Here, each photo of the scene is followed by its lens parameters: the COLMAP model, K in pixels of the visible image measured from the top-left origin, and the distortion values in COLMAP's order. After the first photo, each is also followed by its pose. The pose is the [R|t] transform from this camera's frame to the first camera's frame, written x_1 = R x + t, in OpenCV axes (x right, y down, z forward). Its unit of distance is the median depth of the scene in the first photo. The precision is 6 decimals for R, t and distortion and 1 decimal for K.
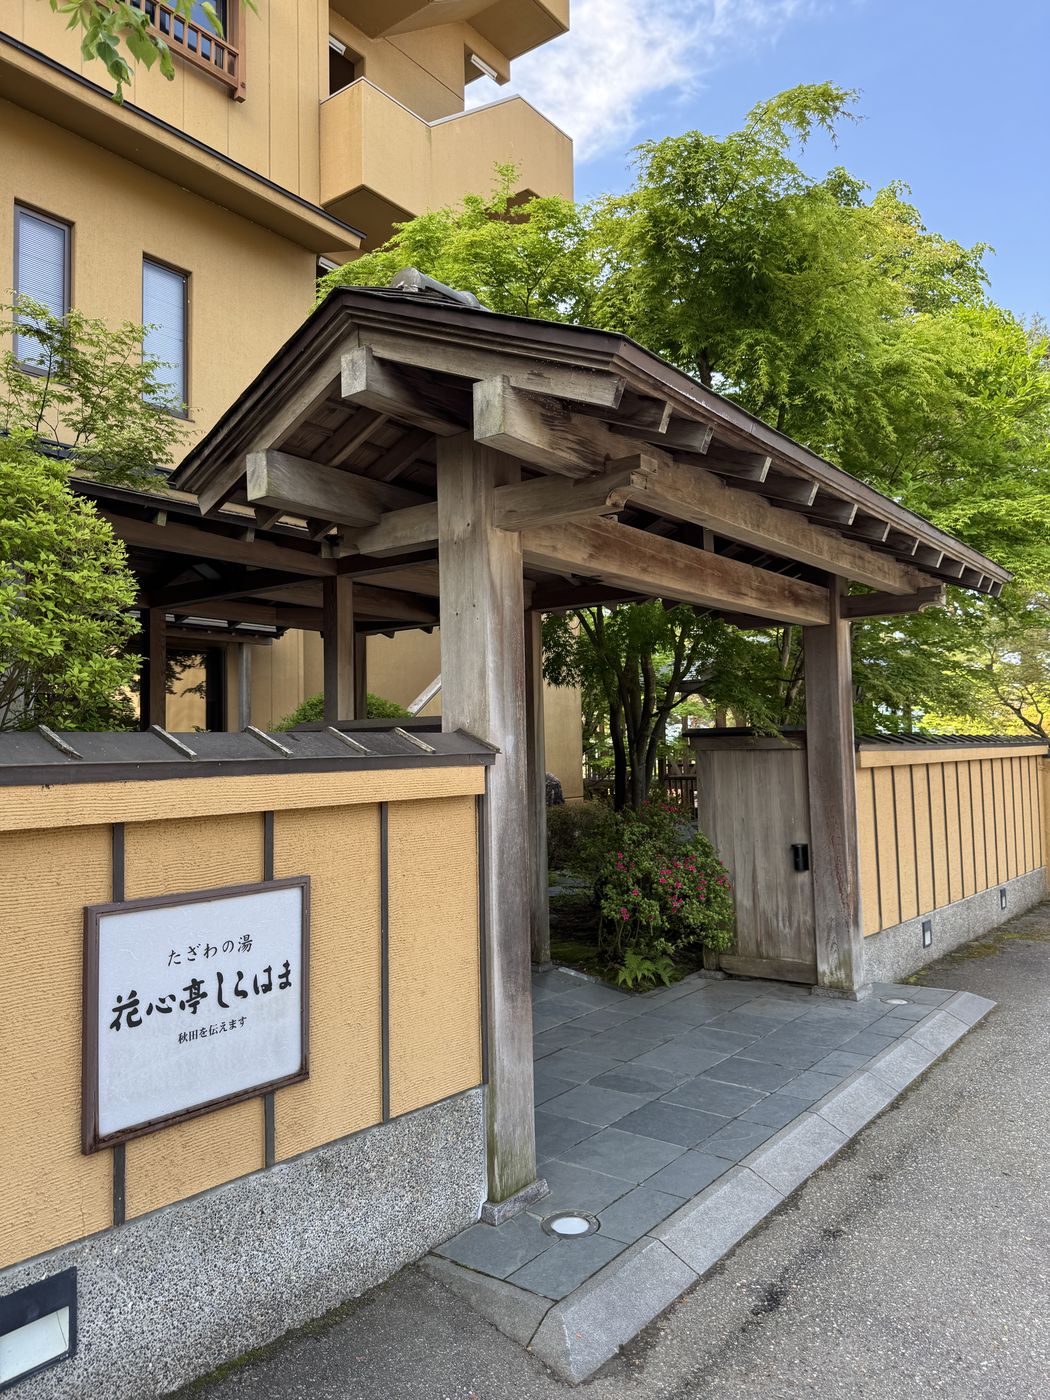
lens RADIAL K [[997.5, 0, 526.8], [0, 997.5, 699.1], [0, 0, 1]] dist [0.000562, -0.004730]
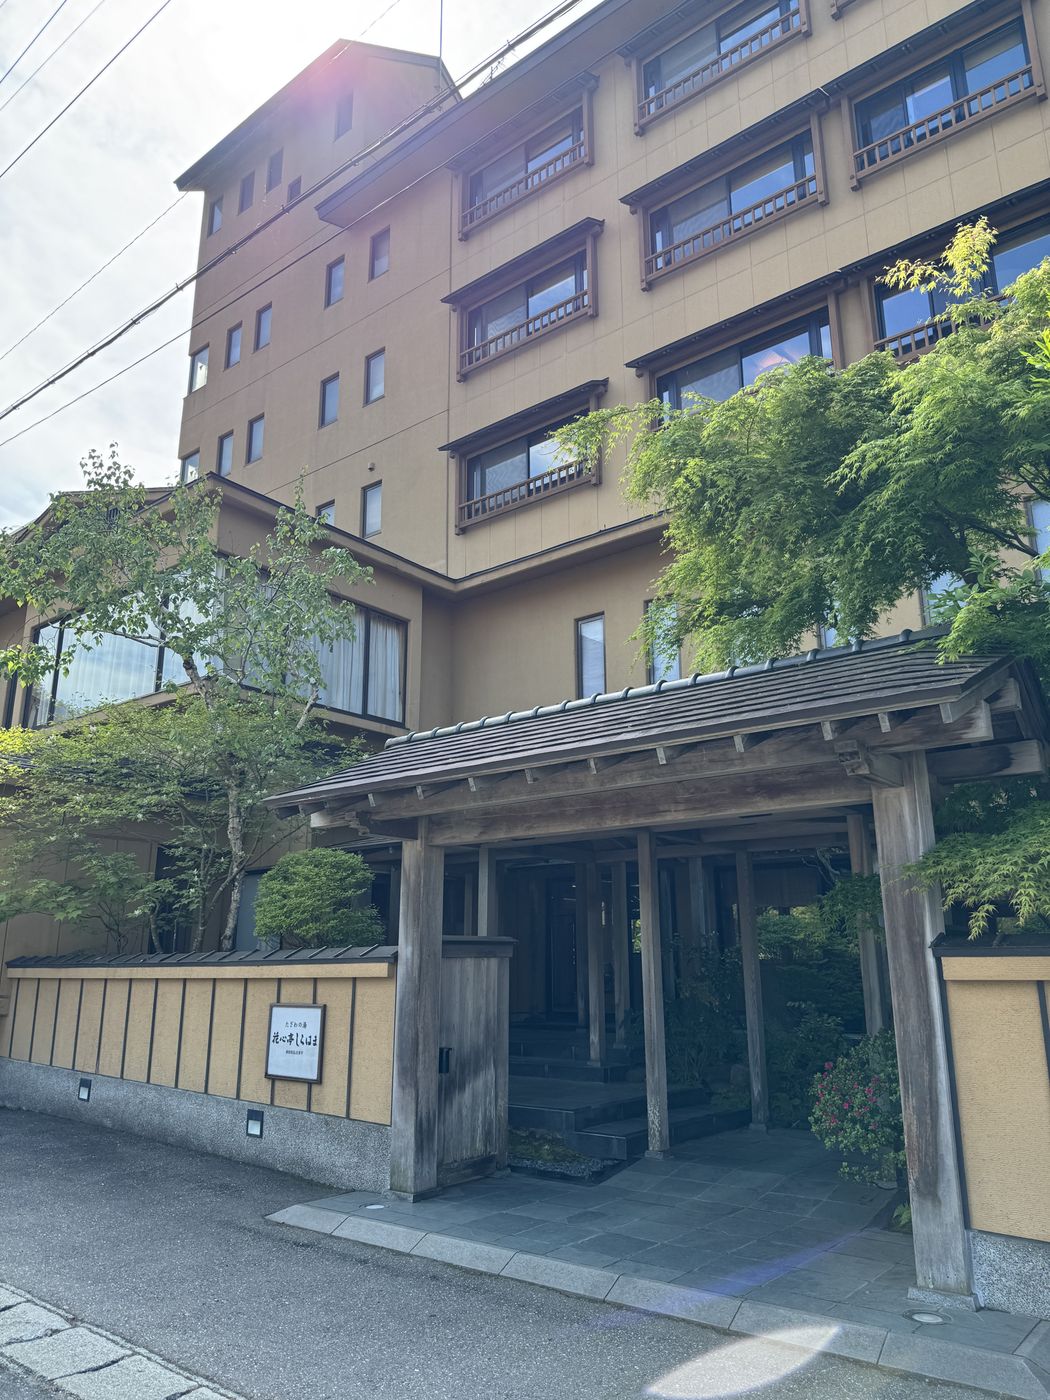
lens RADIAL K [[997.5, 0, 526.5], [0, 997.5, 699.5], [0, 0, 1]] dist [0.000562, -0.004730]
pose [[-0.016846, -0.233194, -0.972284, 2.590542], [0.061758, 0.970323, -0.233793, 0.044854], [0.997949, -0.063985, -0.001944, 1.626963]]
